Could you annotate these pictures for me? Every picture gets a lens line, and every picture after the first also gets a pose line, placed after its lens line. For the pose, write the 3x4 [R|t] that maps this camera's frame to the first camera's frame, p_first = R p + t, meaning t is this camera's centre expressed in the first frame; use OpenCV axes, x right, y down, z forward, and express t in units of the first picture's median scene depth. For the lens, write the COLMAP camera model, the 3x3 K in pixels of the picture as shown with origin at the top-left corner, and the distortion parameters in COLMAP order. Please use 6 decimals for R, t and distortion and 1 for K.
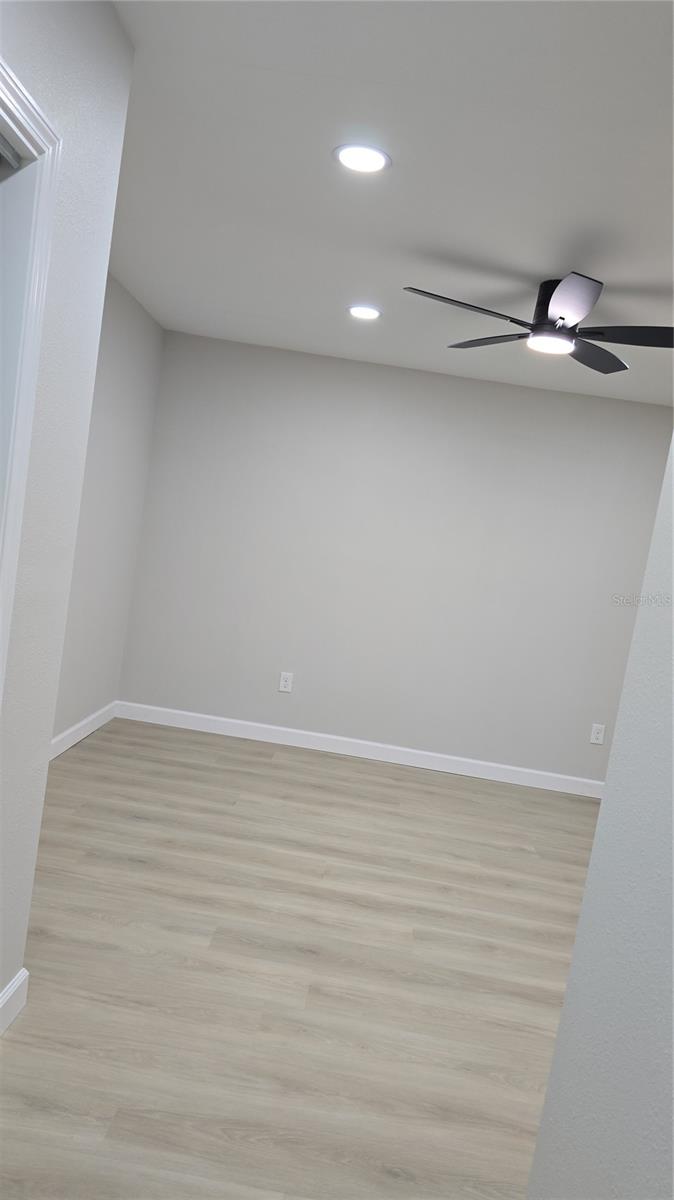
lens RADIAL K [[823.4, 0, 335.5], [0, 823.4, 610.5], [0, 0, 1]] dist [0.041658, -0.003616]
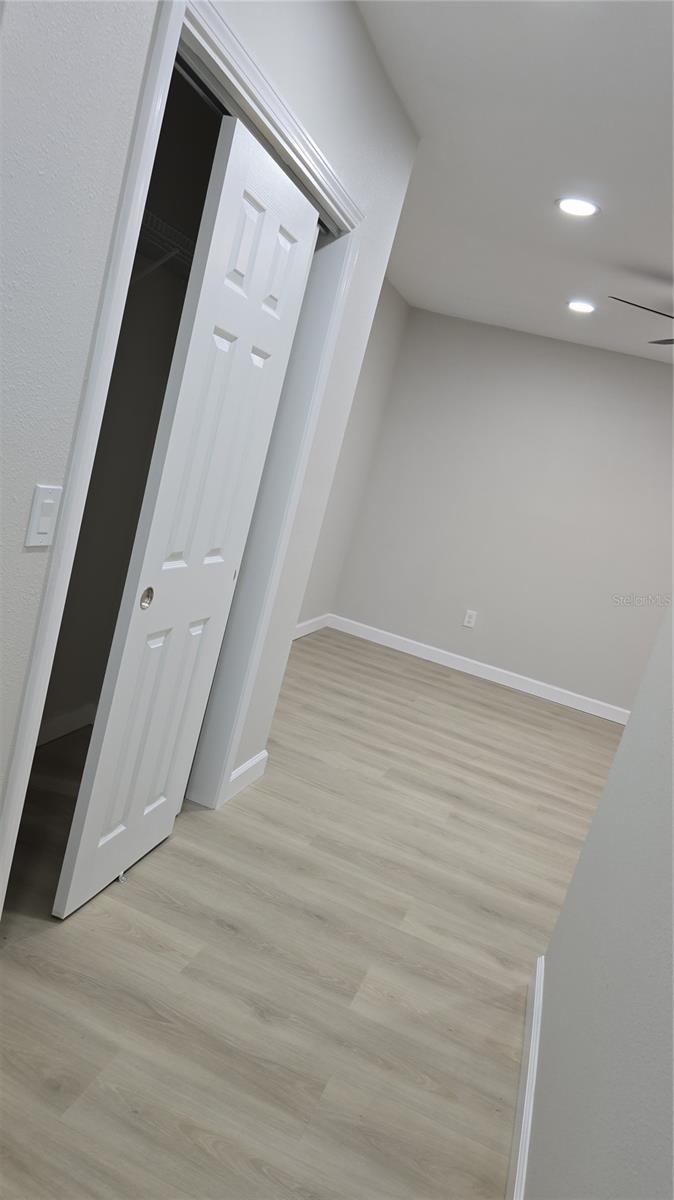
lens RADIAL K [[823.4, 0, 324.8], [0, 823.4, 600.9], [0, 0, 1]] dist [0.041658, -0.003616]
pose [[0.958624, 0.138439, -0.248745, 0.048706], [-0.129316, 0.990200, 0.052731, 0.045143], [0.253607, -0.018383, 0.967133, -0.301334]]
